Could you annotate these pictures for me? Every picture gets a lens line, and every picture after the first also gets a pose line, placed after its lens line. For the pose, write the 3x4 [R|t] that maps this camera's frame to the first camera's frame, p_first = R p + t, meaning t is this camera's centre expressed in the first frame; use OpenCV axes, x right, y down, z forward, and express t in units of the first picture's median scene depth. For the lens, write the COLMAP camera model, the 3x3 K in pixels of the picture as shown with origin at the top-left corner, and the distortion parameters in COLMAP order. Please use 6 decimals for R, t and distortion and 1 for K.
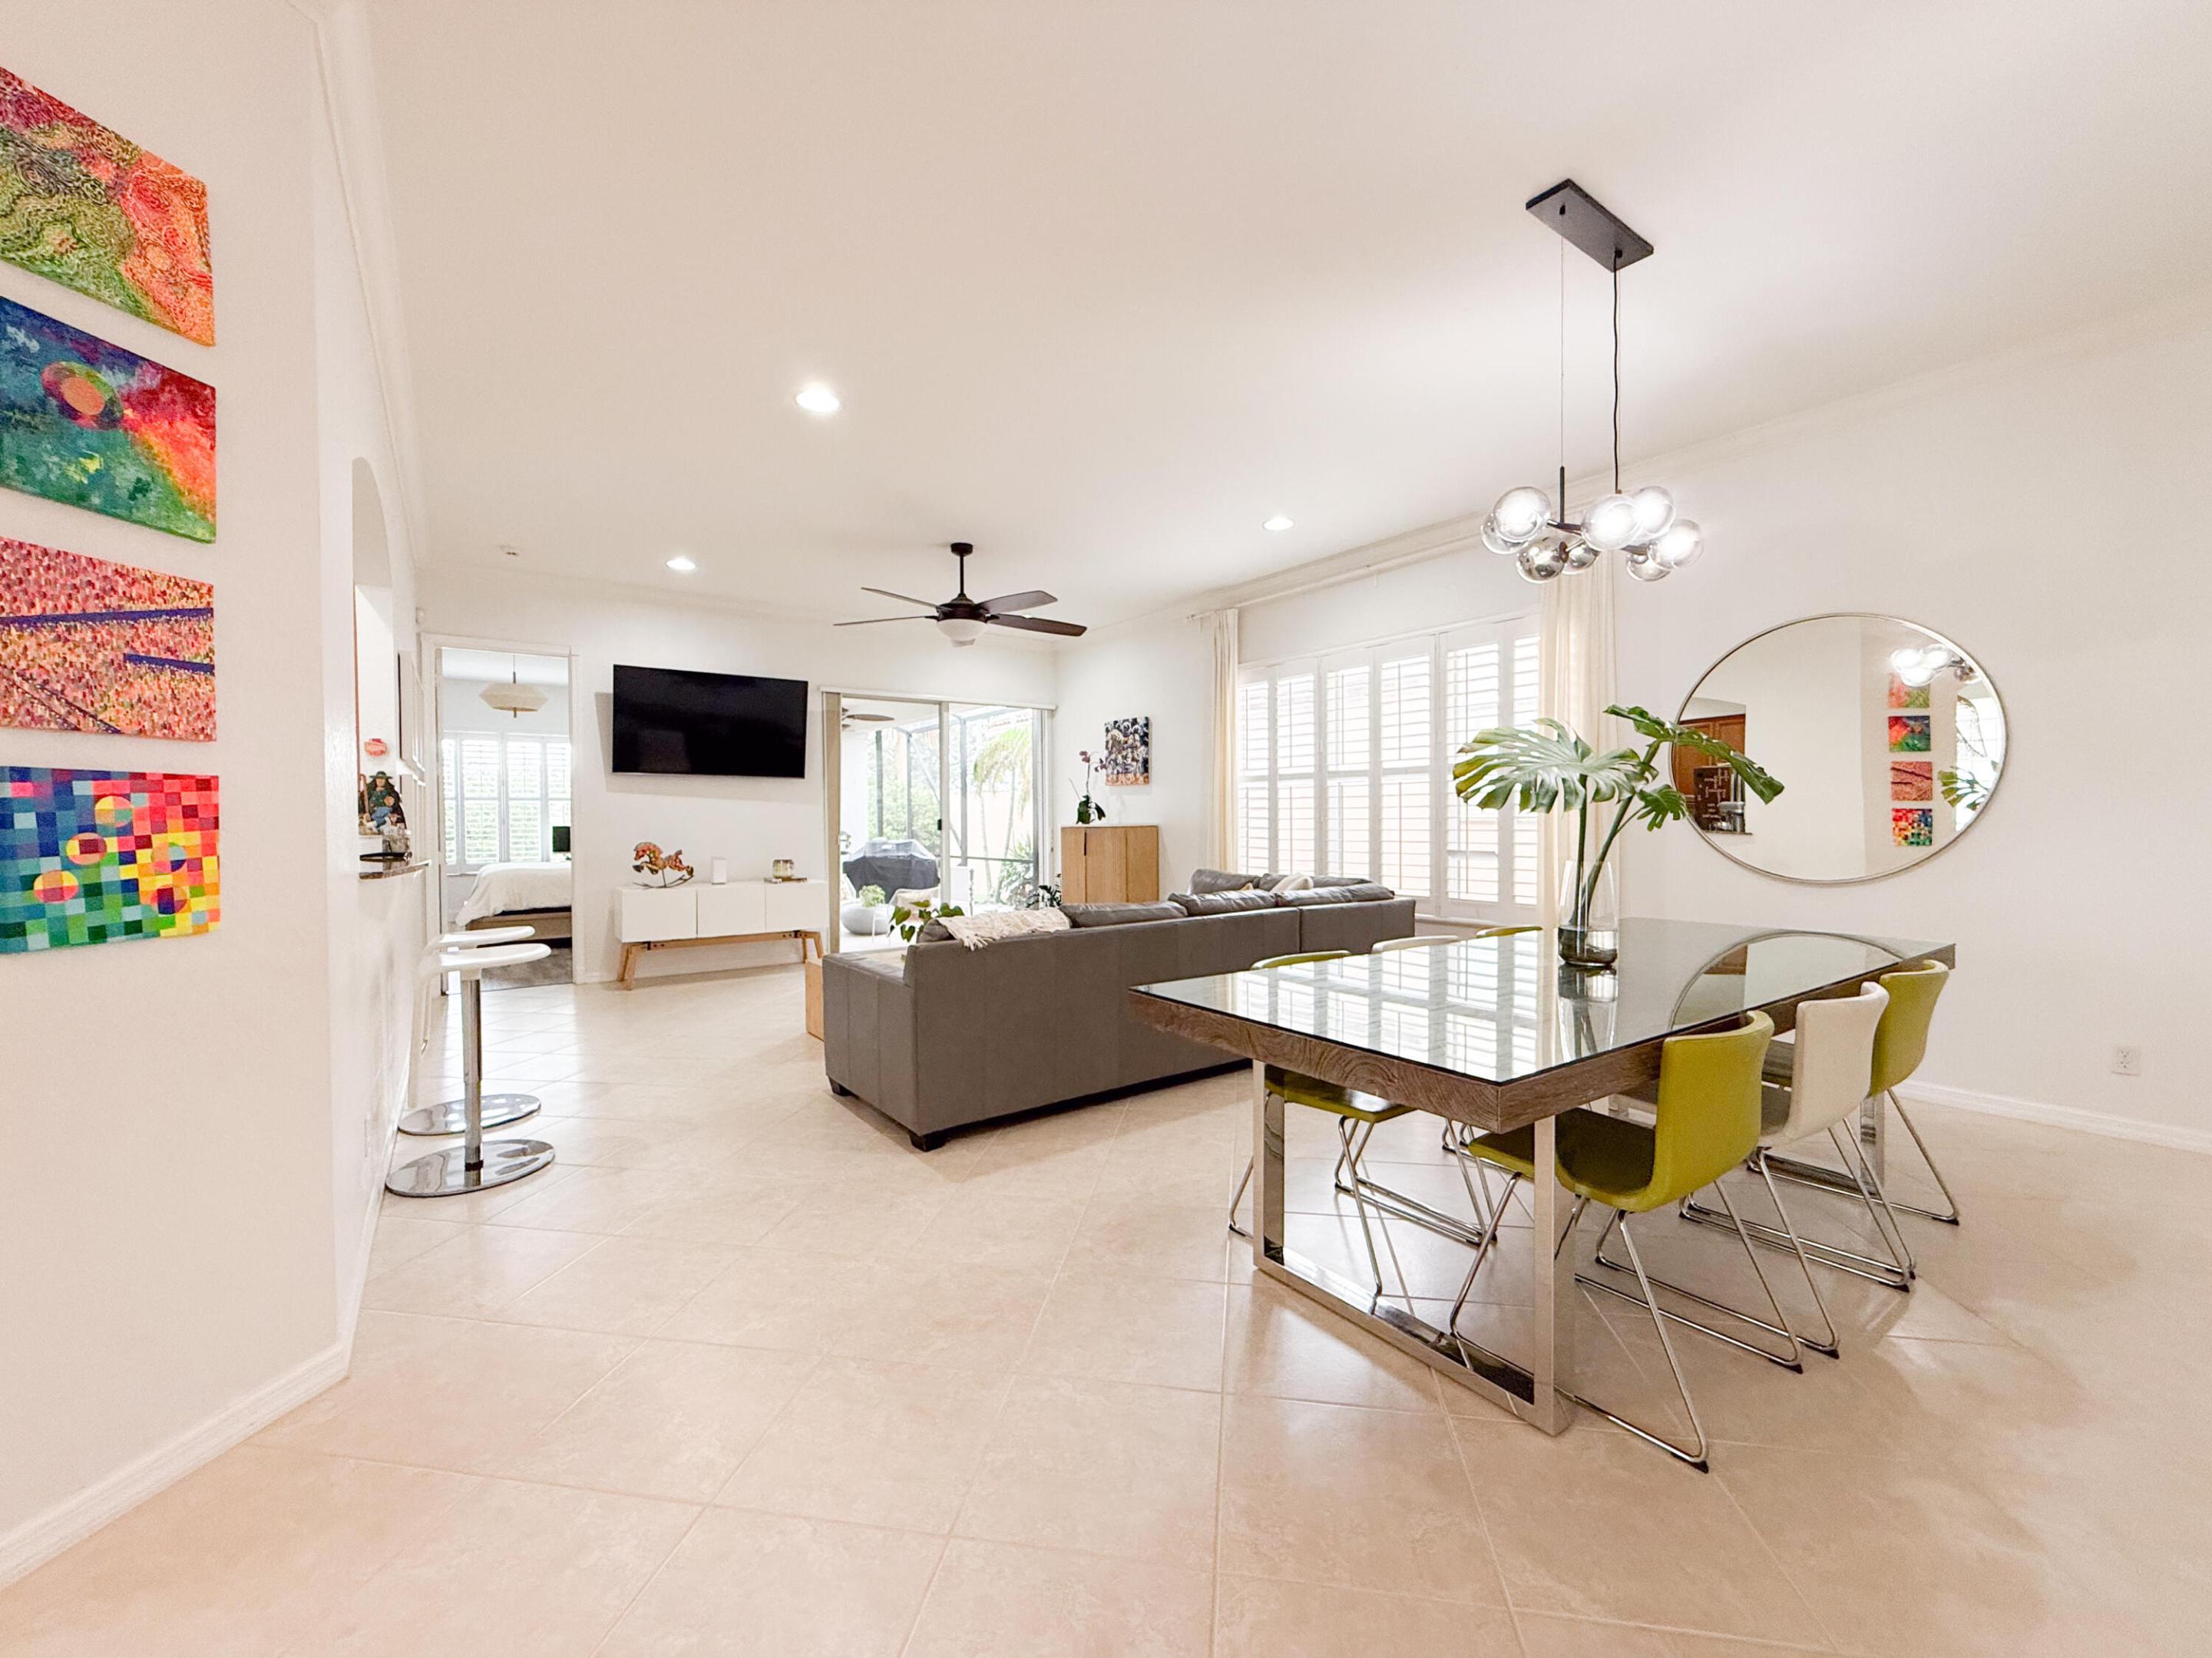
lens RADIAL K [[901.1, 0, 1097.6], [0, 901.1, 829.0], [0, 0, 1]] dist [-0.000336, -0.000113]
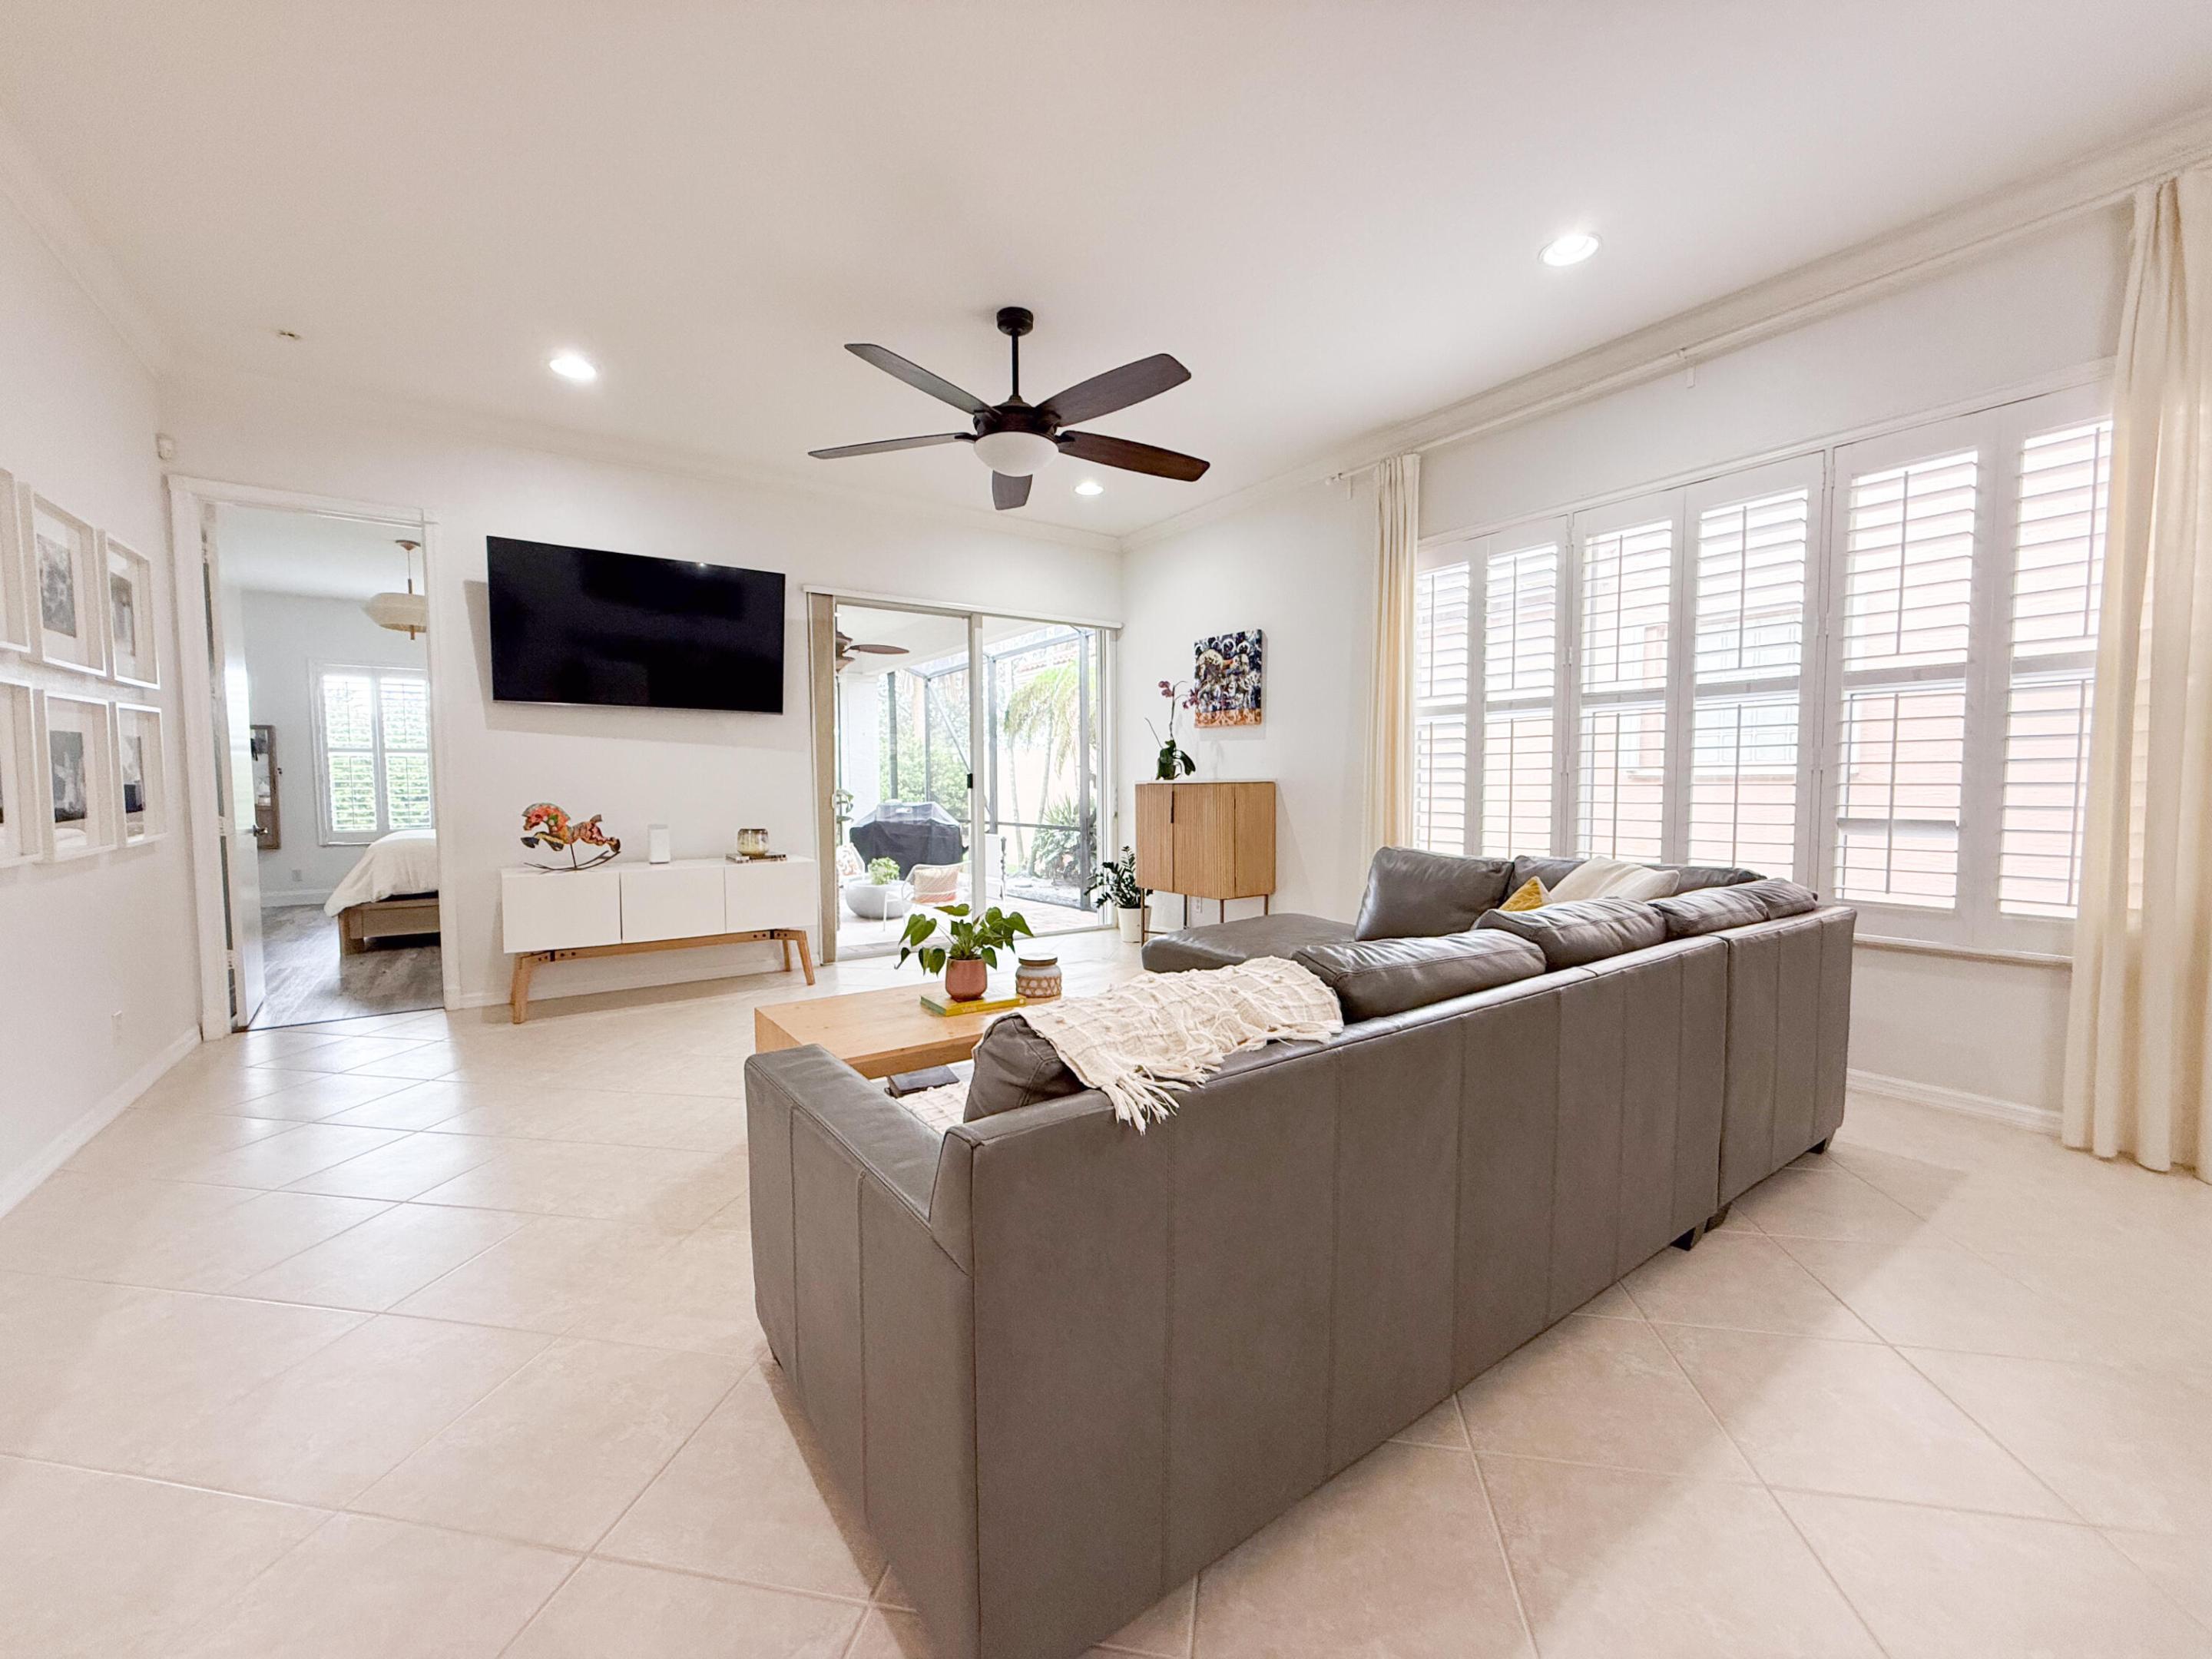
lens RADIAL K [[902.1, 0, 1091.3], [0, 902.1, 833.3], [0, 0, 1]] dist [-0.001164, 0.000011]
pose [[0.999667, 0.002558, -0.025661, -0.059528], [-0.001400, 0.998985, 0.045026, 0.005012], [0.025750, -0.044975, 0.998656, 0.272405]]
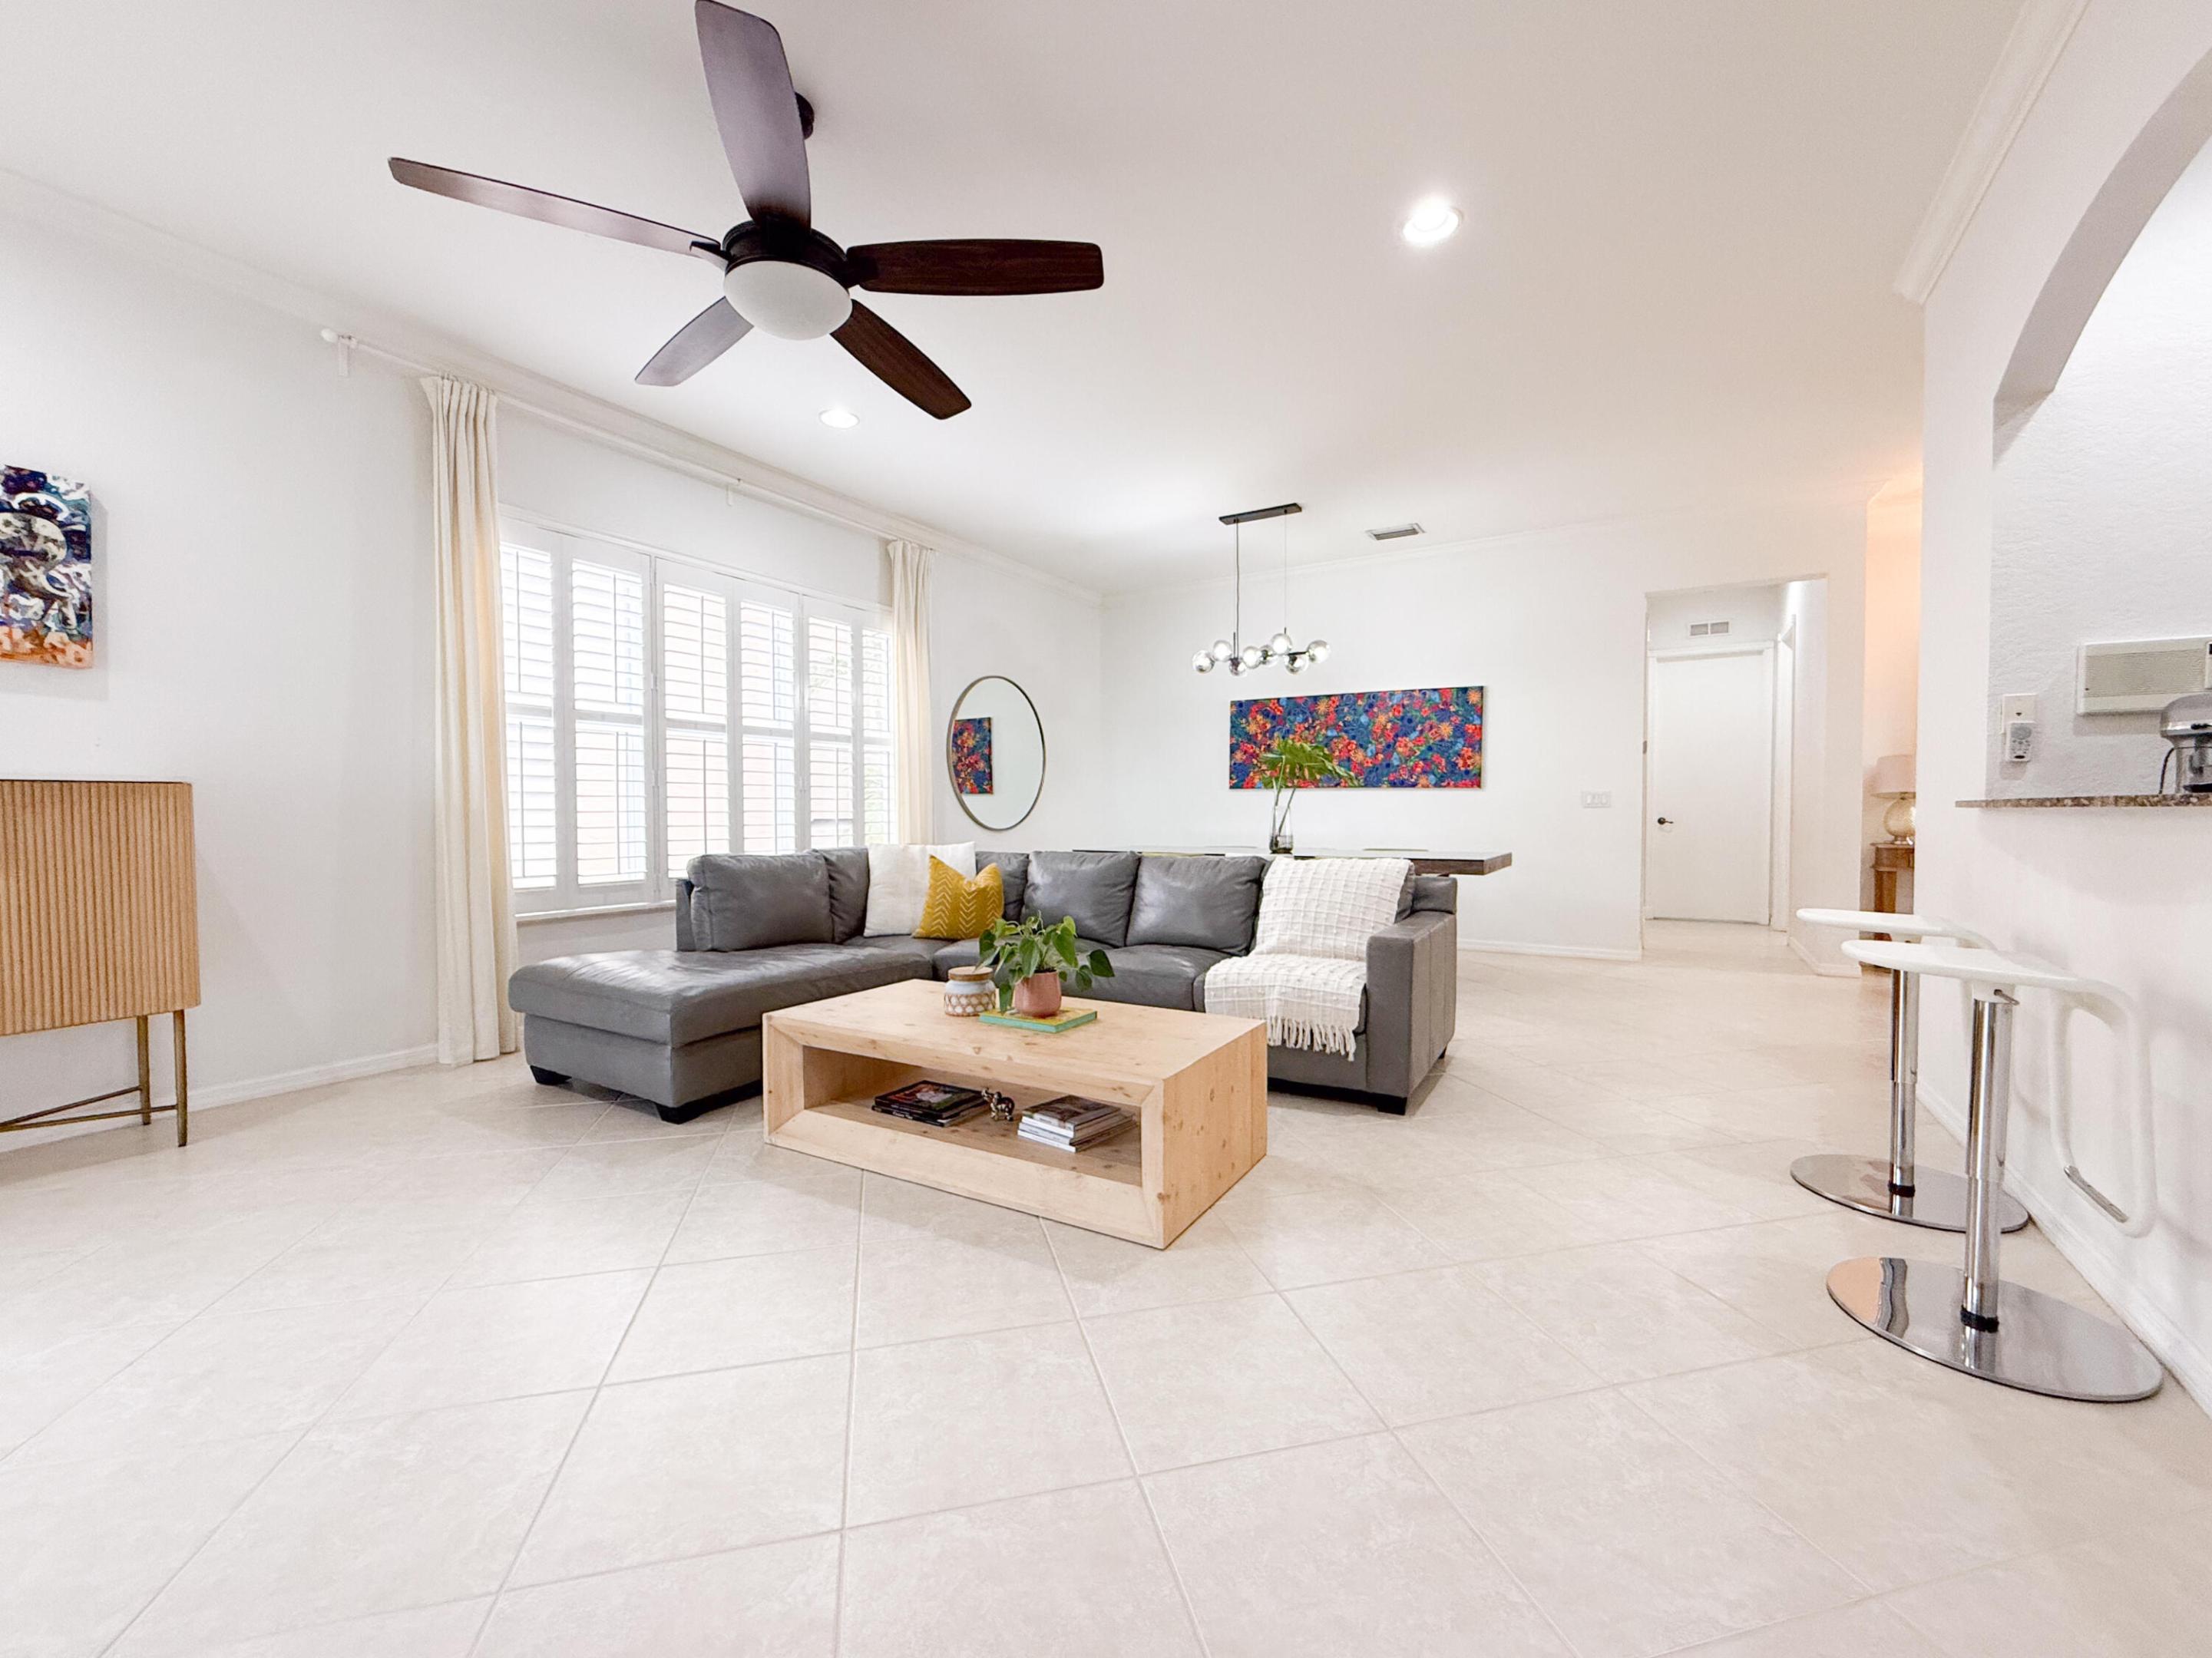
lens RADIAL K [[901.1, 0, 1097.6], [0, 901.1, 829.0], [0, 0, 1]] dist [-0.000336, -0.000113]
pose [[-0.400934, -0.032232, 0.915540, -0.445534], [-0.008304, 0.999468, 0.031550, 0.000725], [-0.916069, 0.005047, -0.400988, 0.764368]]
